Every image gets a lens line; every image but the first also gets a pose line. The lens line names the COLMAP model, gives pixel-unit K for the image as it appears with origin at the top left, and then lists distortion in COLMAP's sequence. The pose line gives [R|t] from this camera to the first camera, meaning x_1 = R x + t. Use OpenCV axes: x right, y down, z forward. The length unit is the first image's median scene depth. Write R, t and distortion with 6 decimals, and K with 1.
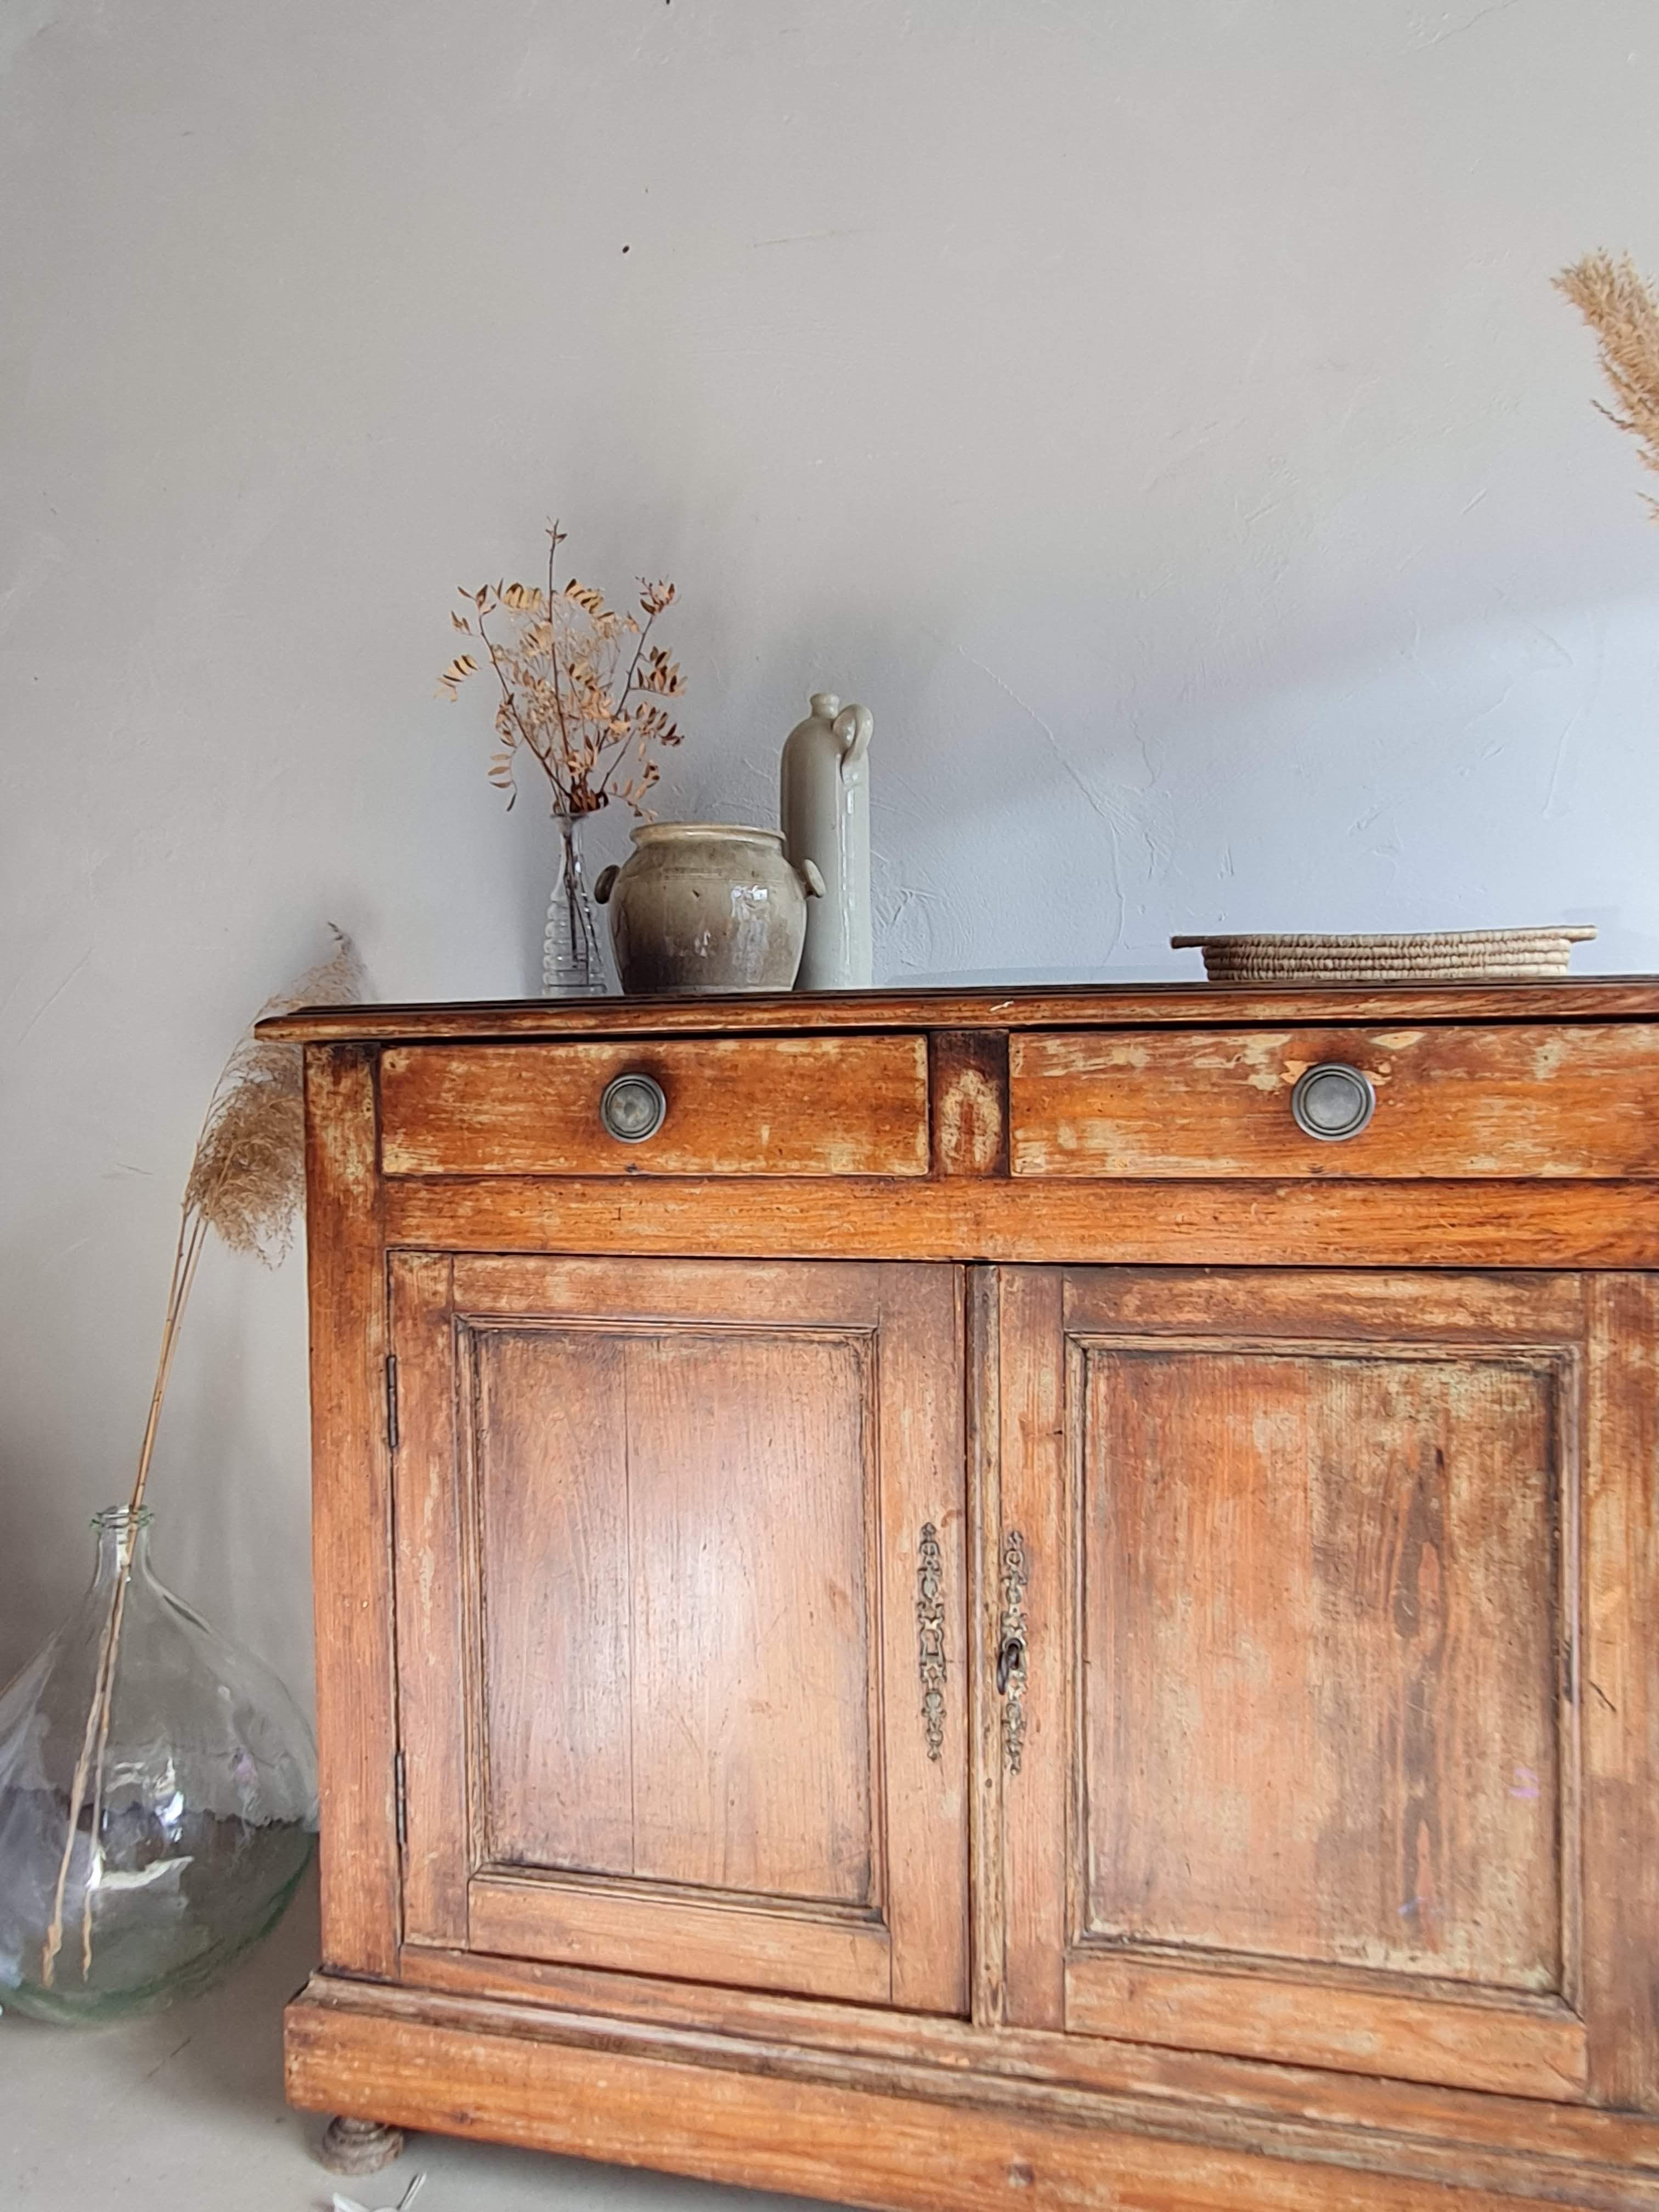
lens RADIAL K [[1577.6, 0, 798.2], [0, 1577.6, 1110.5], [0, 0, 1]] dist [-0.007350, 0.025800]
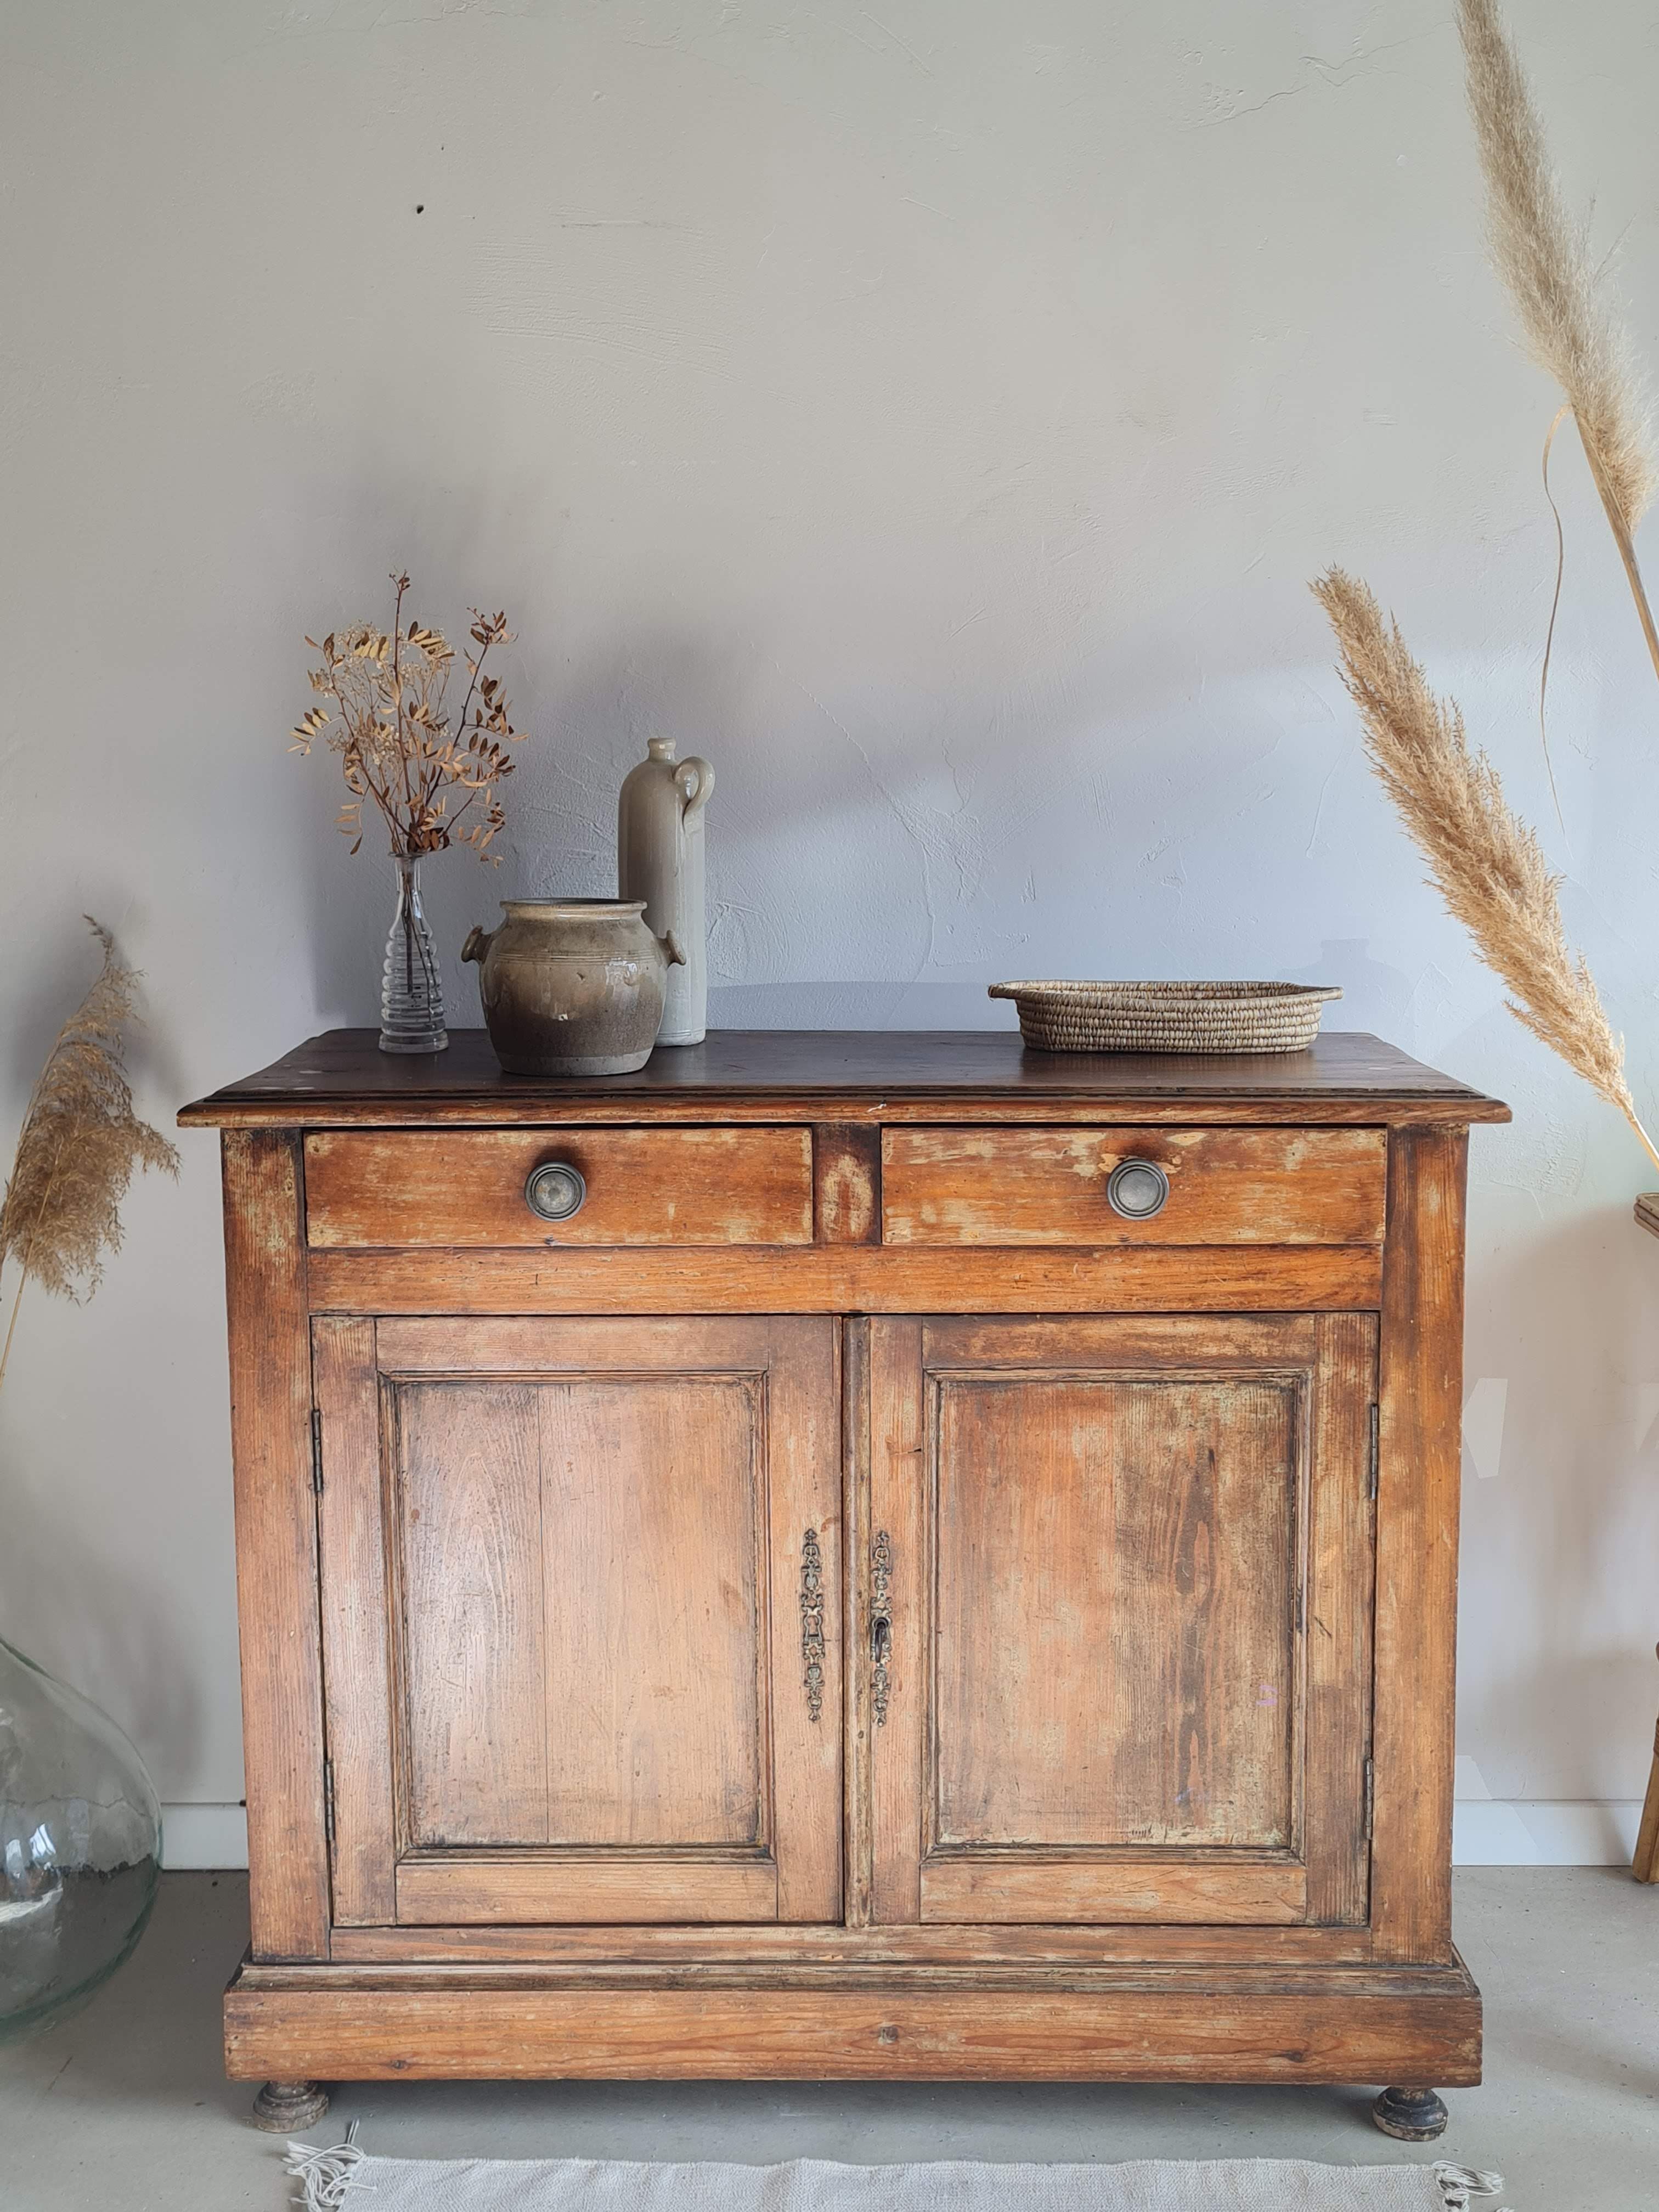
lens RADIAL K [[2311.5, 0, 865.3], [0, 2311.5, 1067.1], [0, 0, 1]] dist [0.039941, -0.001895]
pose [[0.970395, -0.021643, 0.240553, -0.298835], [-0.003218, 0.994730, 0.102478, -0.273738], [-0.241503, -0.100218, 0.965211, -0.687321]]
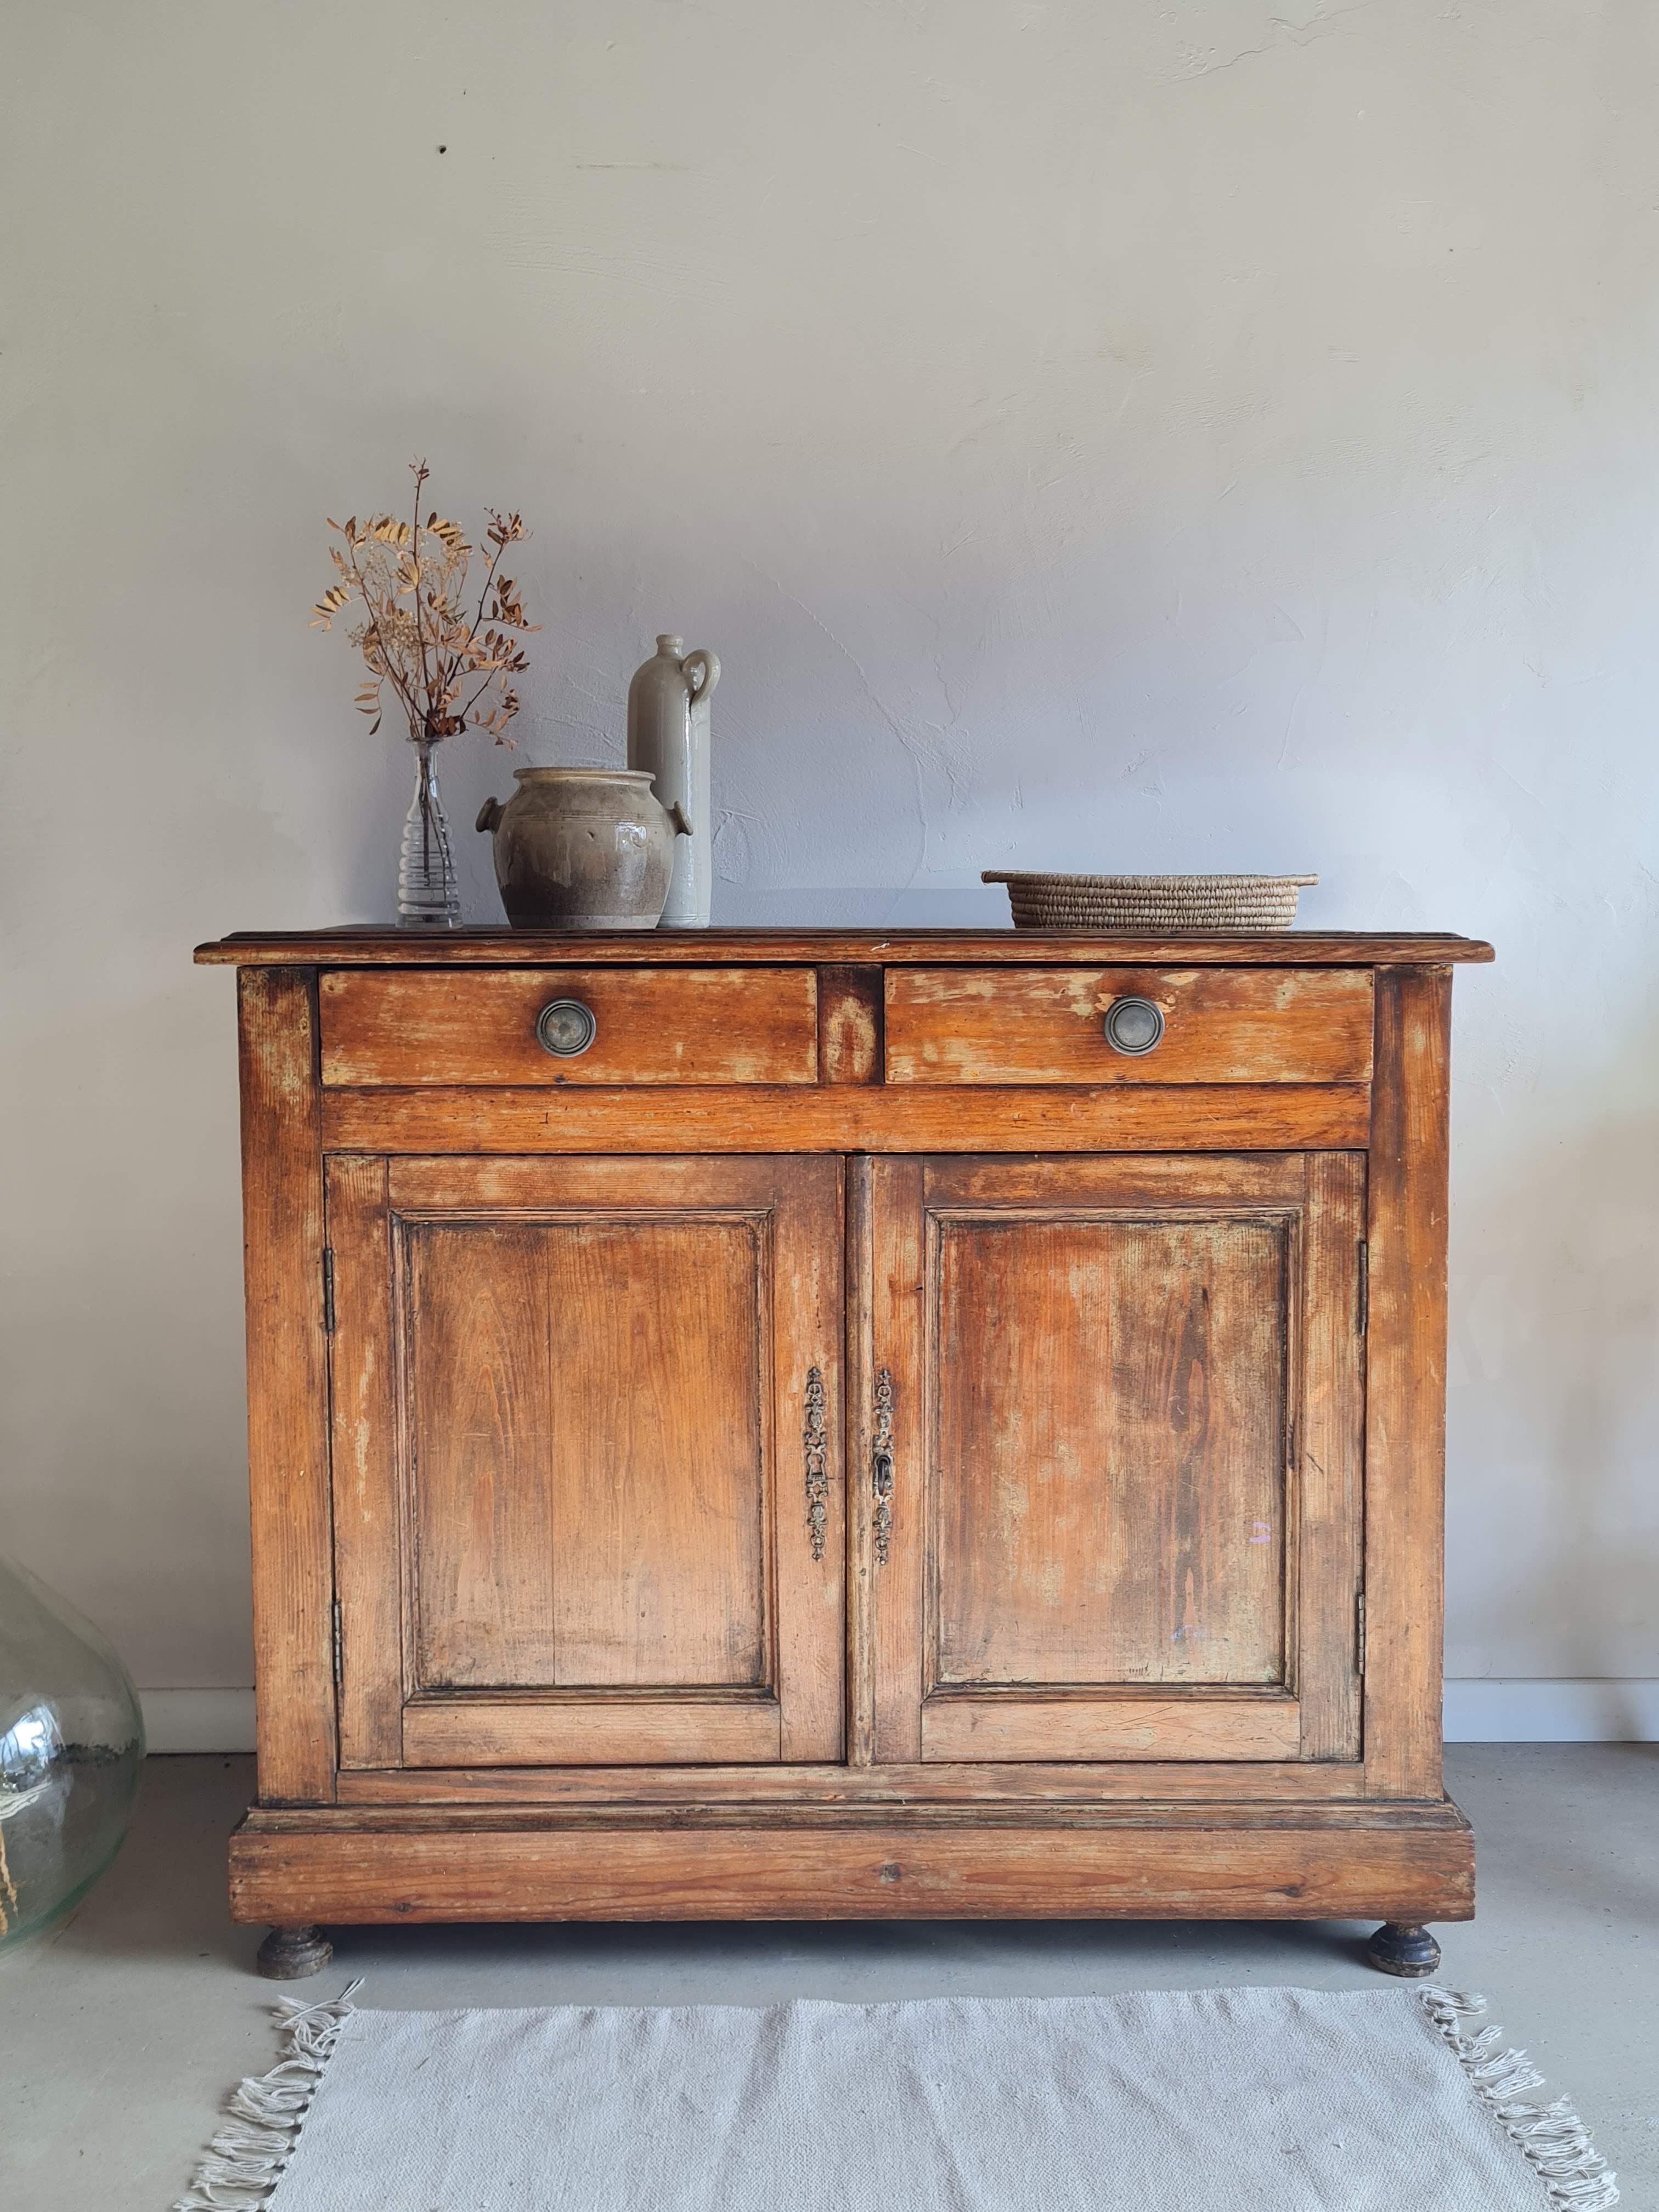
lens RADIAL K [[2040.5, 0, 877.2], [0, 2040.5, 1073.0], [0, 0, 1]] dist [0.038596, -0.004088]
pose [[0.965379, -0.008778, 0.260703, -0.287052], [-0.004492, 0.998726, 0.050258, -0.047089], [-0.260812, -0.049689, 0.964110, -0.539610]]
